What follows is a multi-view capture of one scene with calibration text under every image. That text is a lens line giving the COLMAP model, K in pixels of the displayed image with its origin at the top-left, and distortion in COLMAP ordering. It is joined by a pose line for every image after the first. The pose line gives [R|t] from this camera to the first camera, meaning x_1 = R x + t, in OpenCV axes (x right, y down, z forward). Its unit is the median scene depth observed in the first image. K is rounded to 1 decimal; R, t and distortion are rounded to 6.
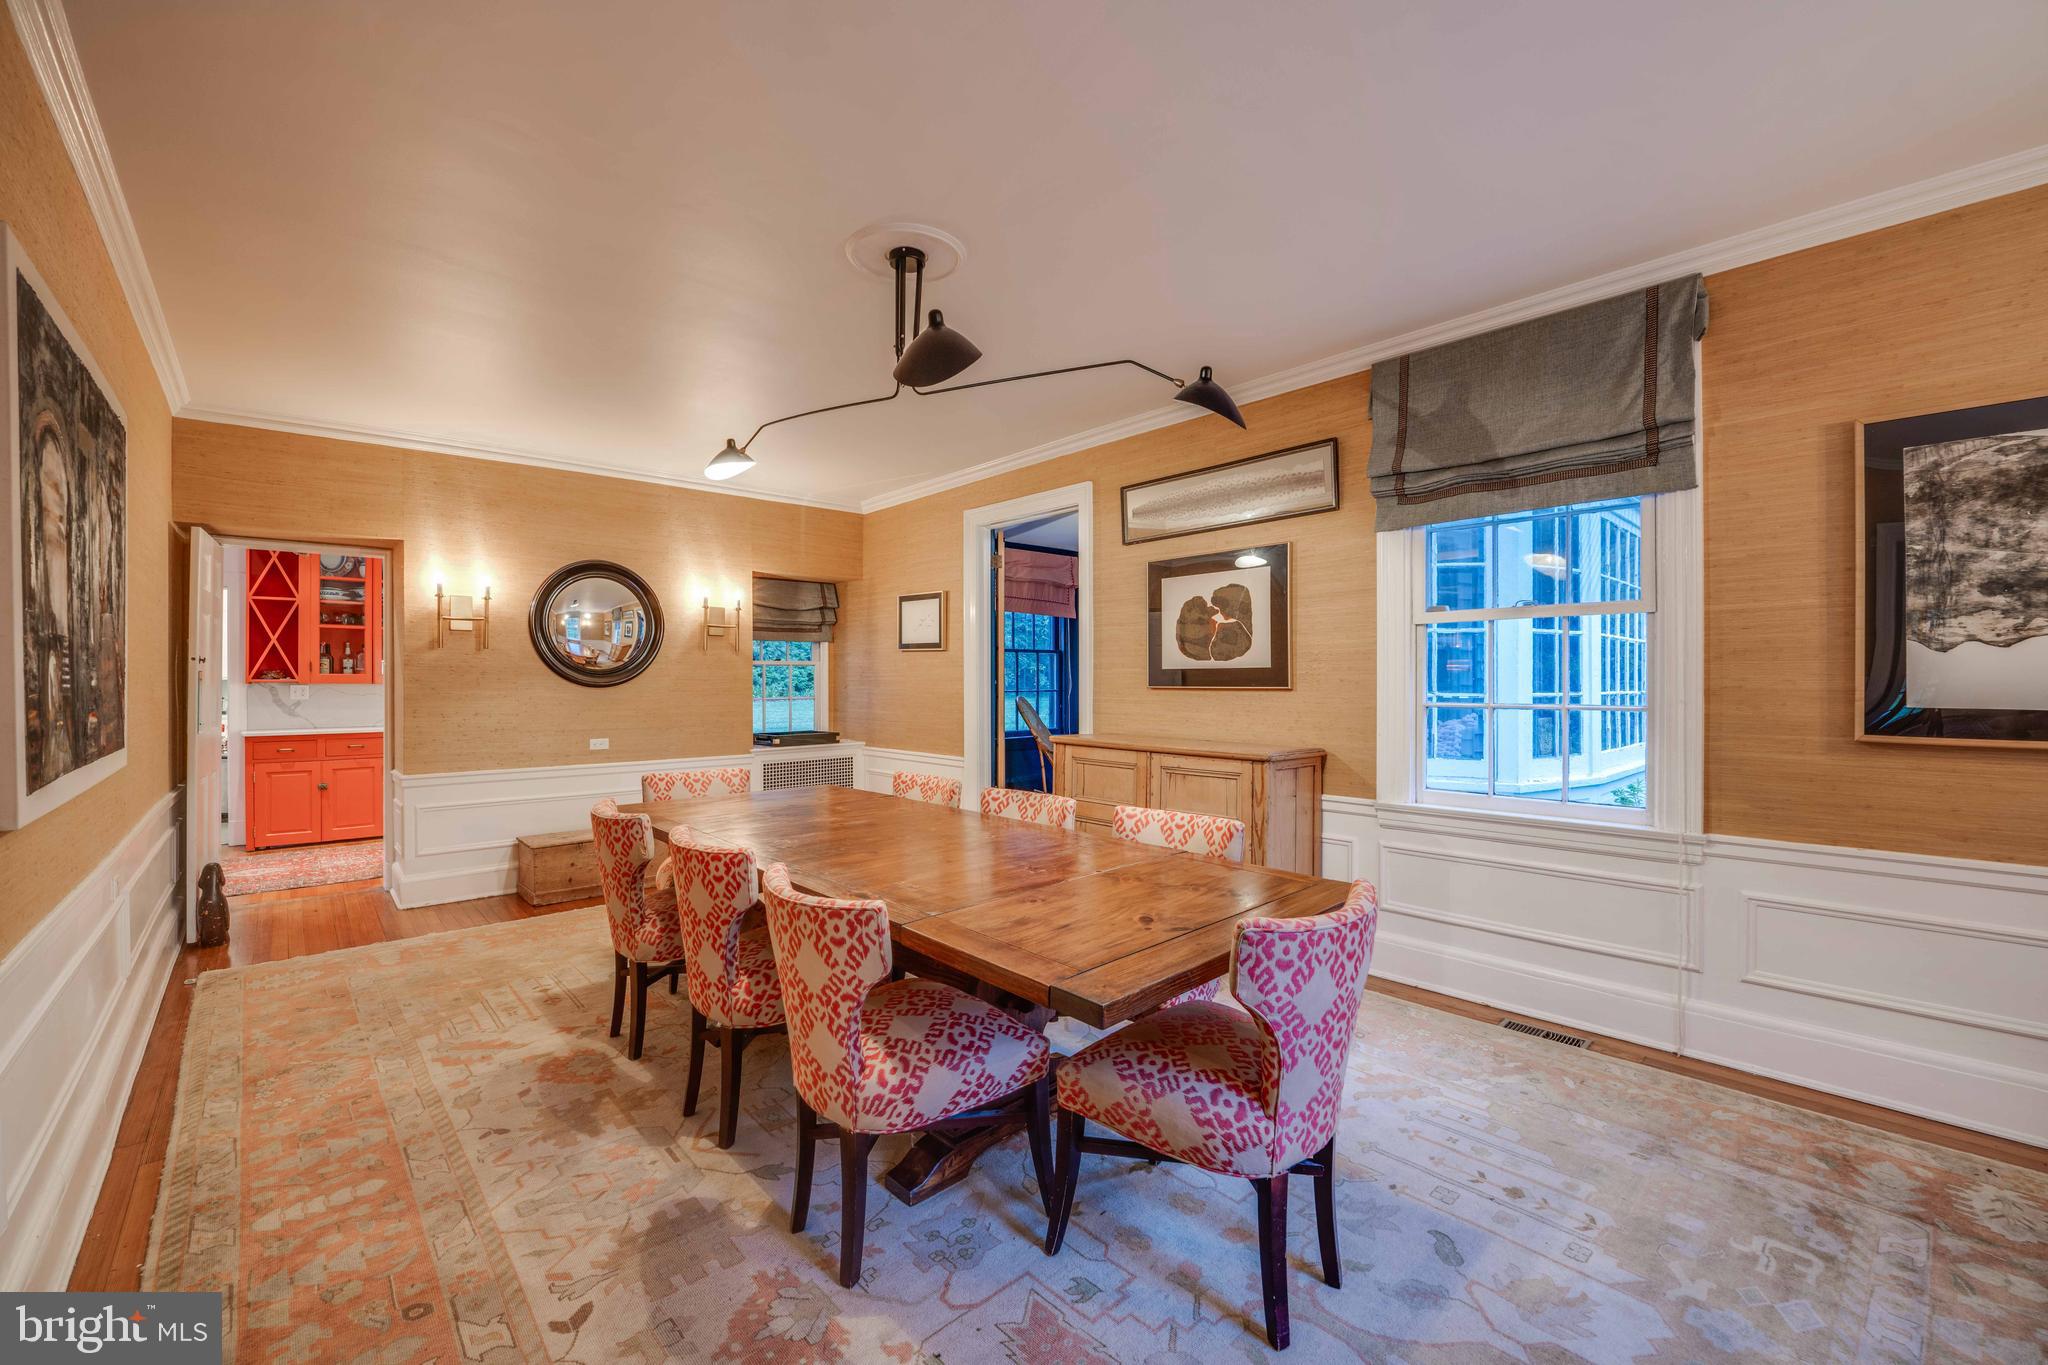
lens RADIAL K [[830.6, 0, 1017.6], [0, 830.6, 684.0], [0, 0, 1]] dist [-0.024966, 0.000537]
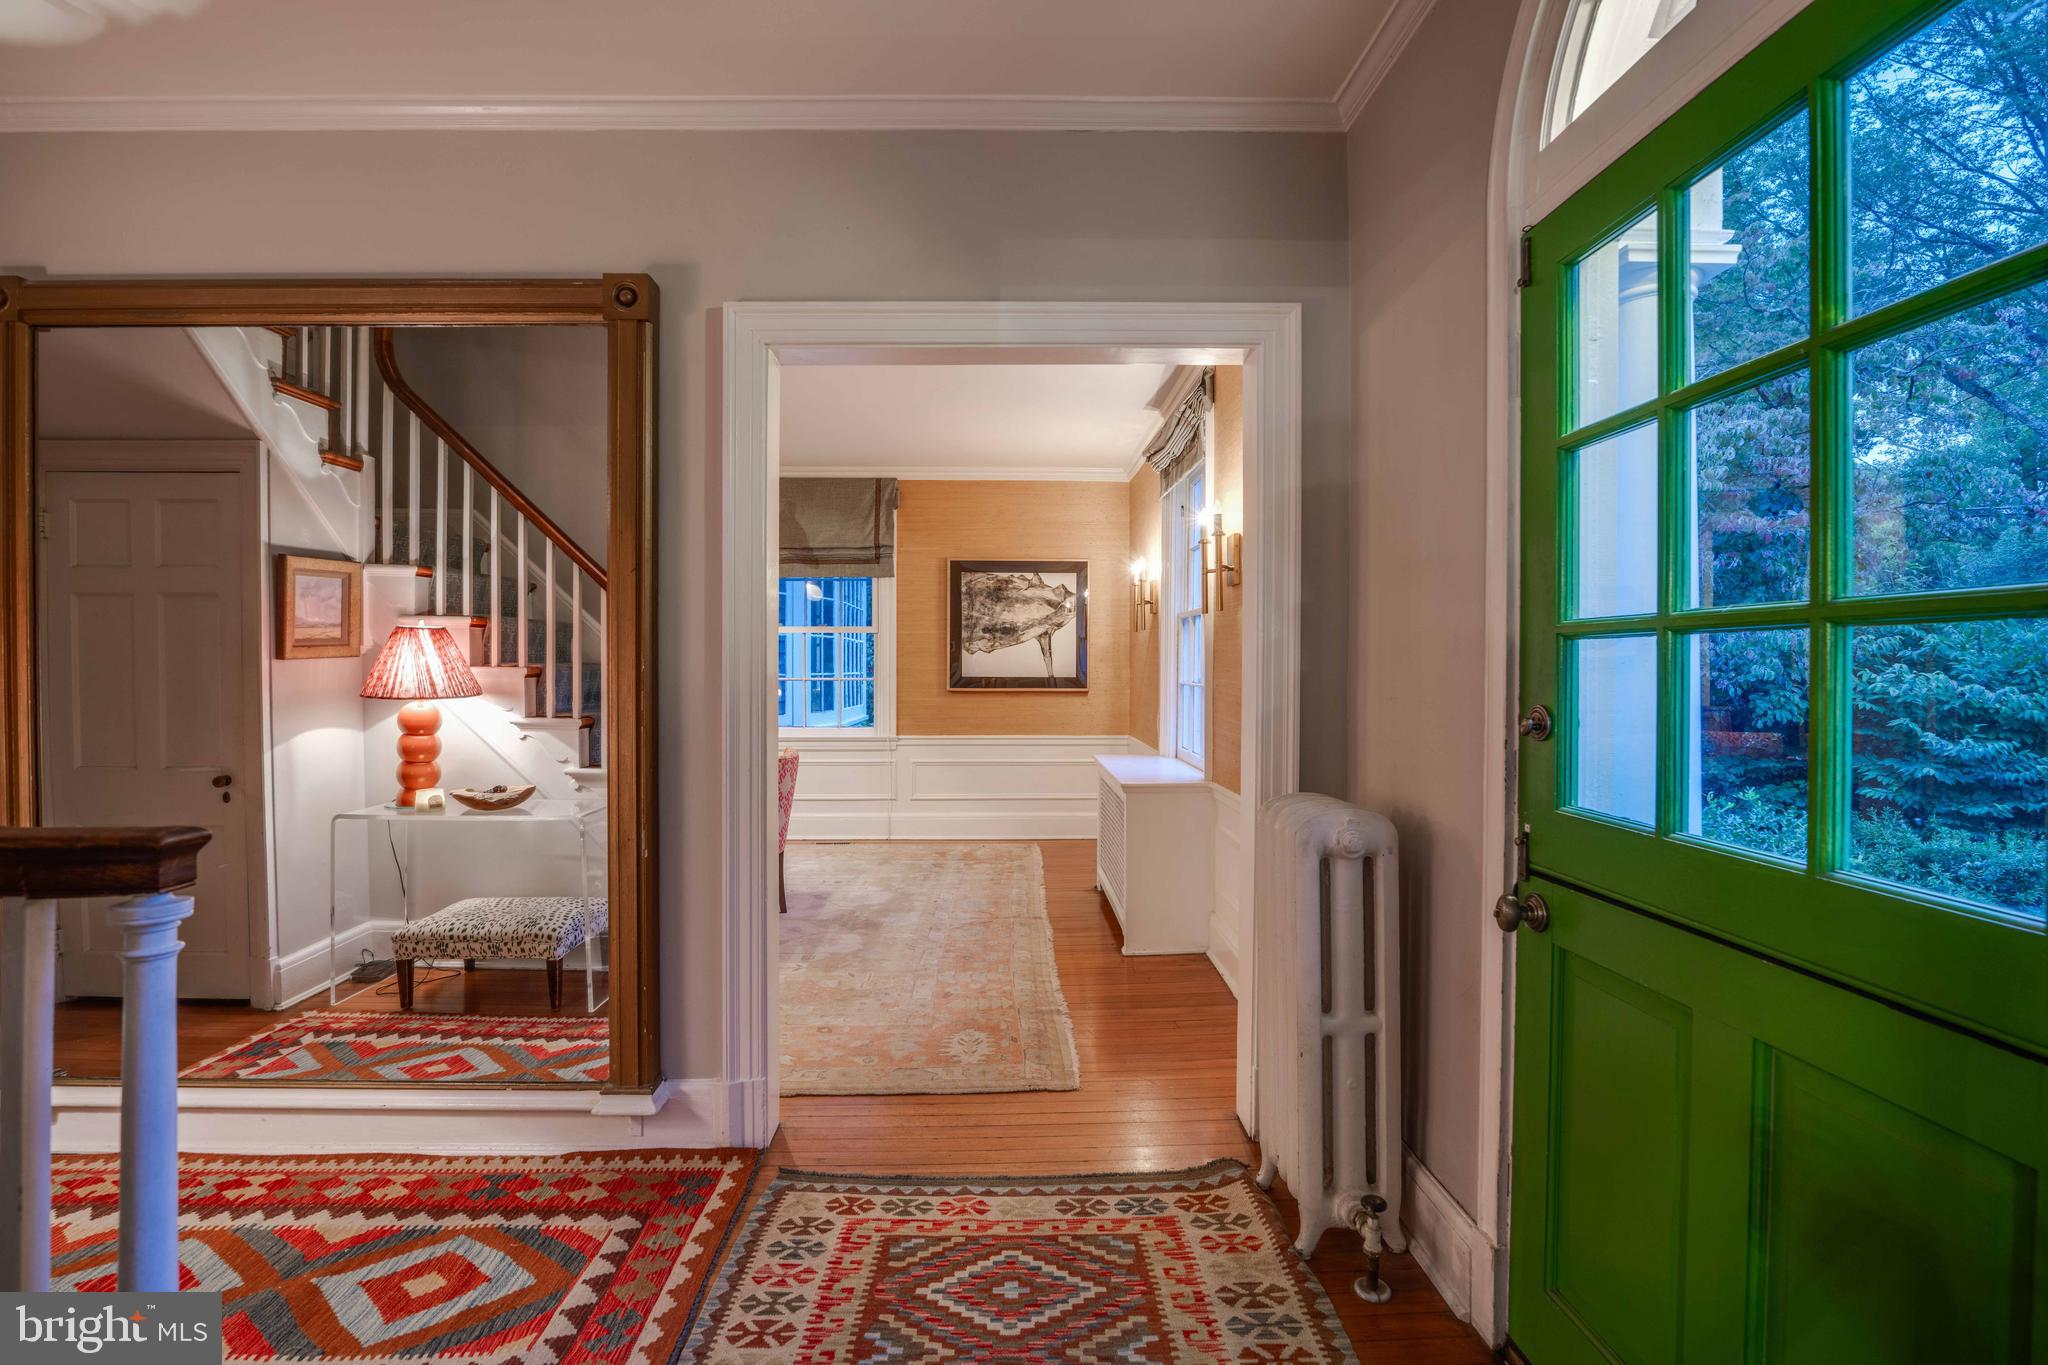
lens RADIAL K [[874.3, 0, 1019.2], [0, 874.3, 680.1], [0, 0, 1]] dist [-0.021174, 0.002297]
pose [[0.658369, -0.008544, 0.752647, -0.715936], [-0.000572, 0.999930, 0.011852, 0.006261], [-0.752695, -0.008234, 0.658317, -0.801806]]
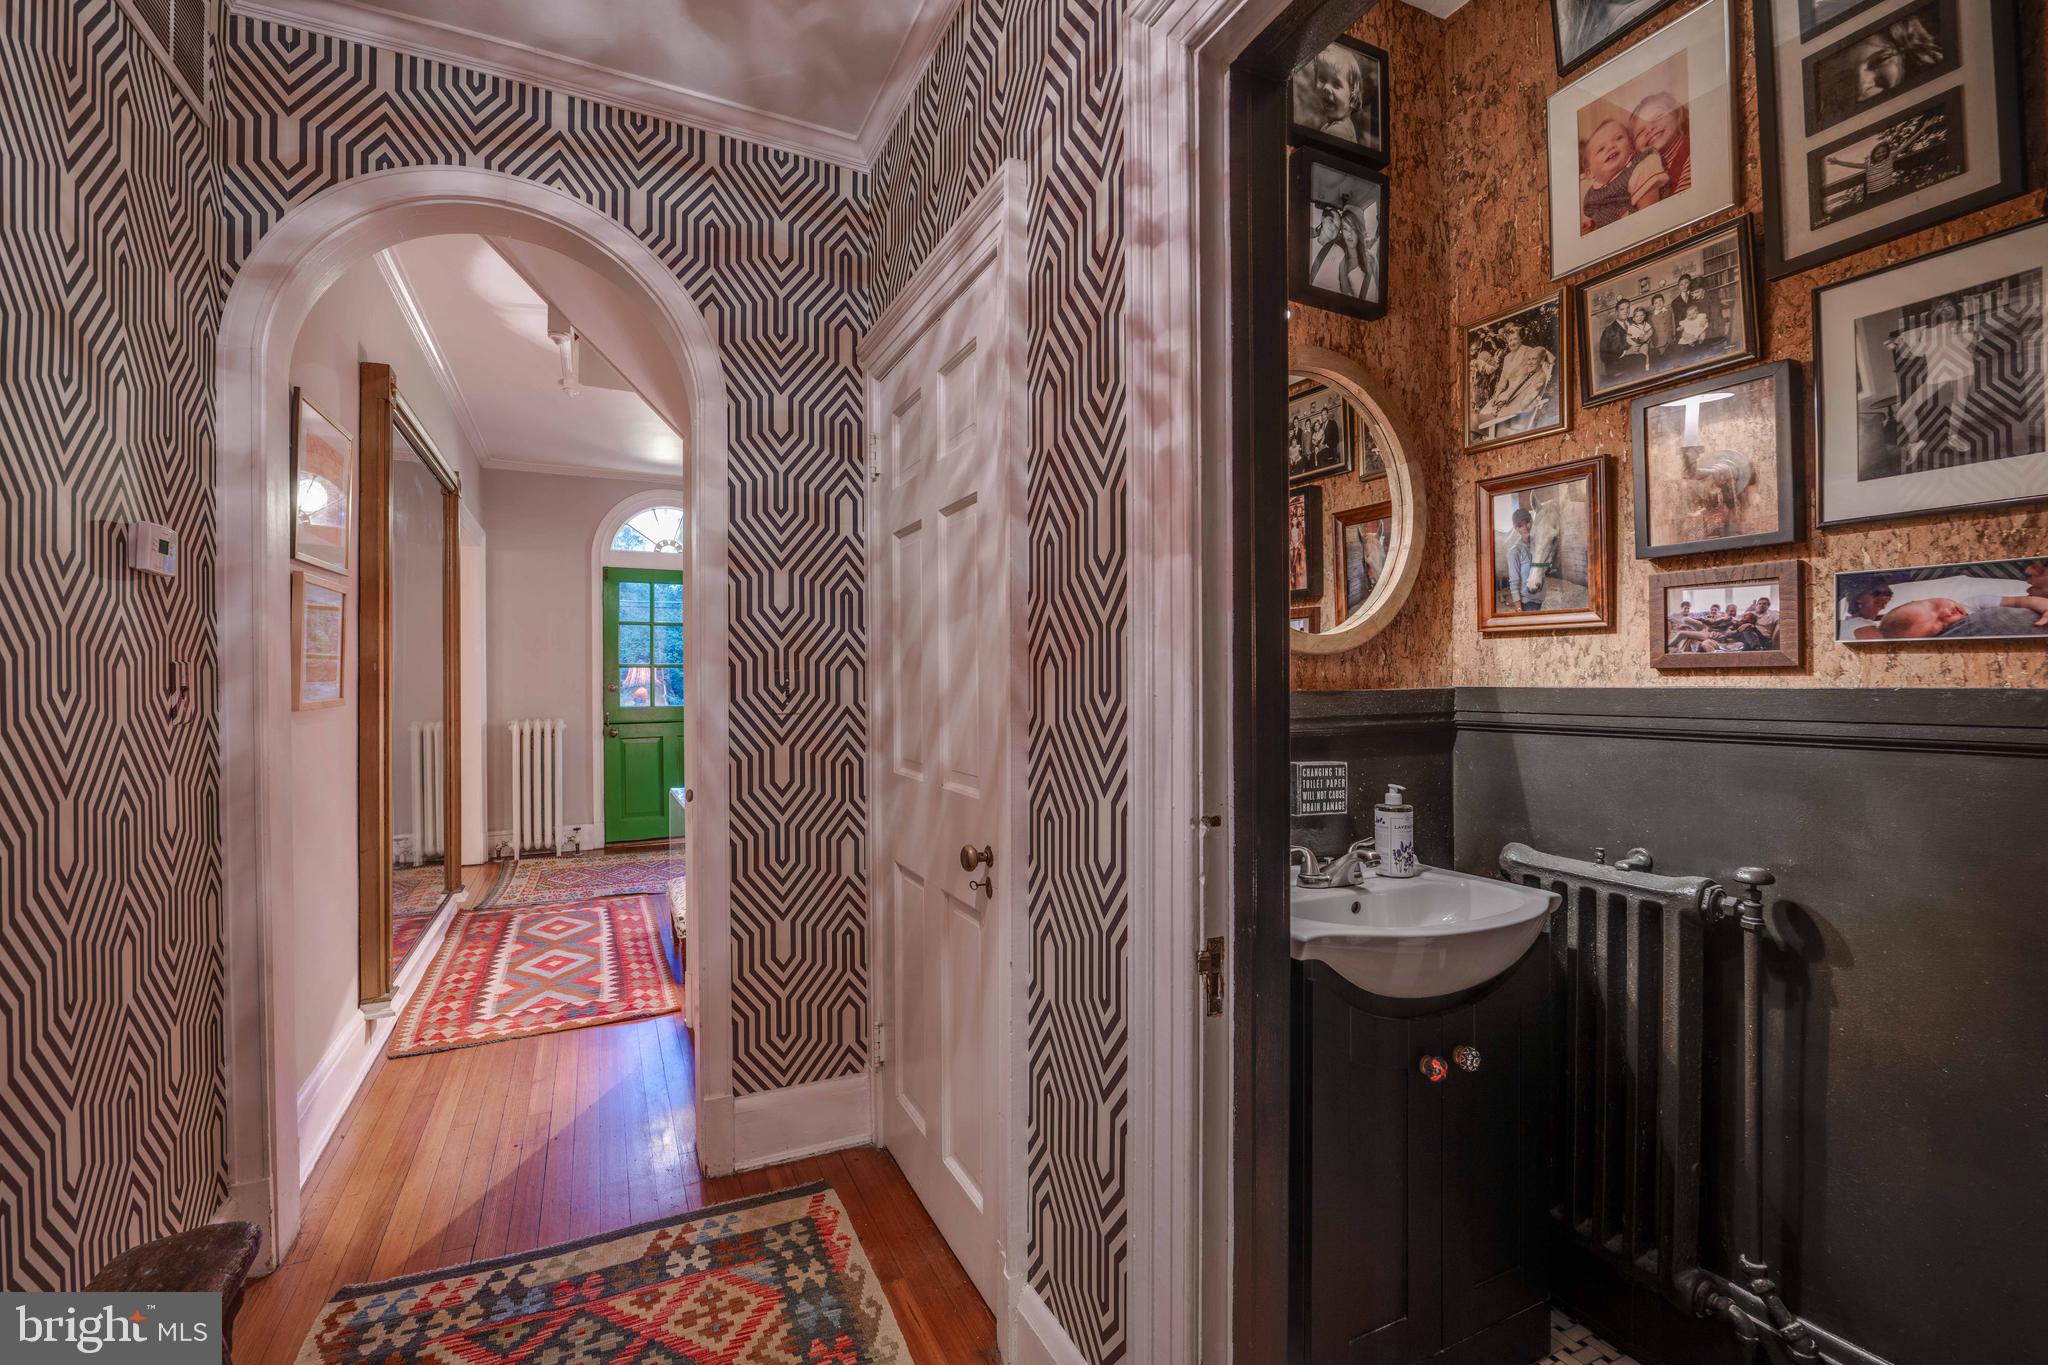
lens RADIAL K [[874.3, 0, 1024.0], [0, 874.3, 675.8], [0, 0, 1]] dist [-0.021174, 0.002297]
pose [[-0.959054, 0.008327, 0.283100, -1.815078], [0.009016, 0.999959, 0.001134, 0.017039], [-0.283079, 0.003640, -0.959090, 1.274390]]
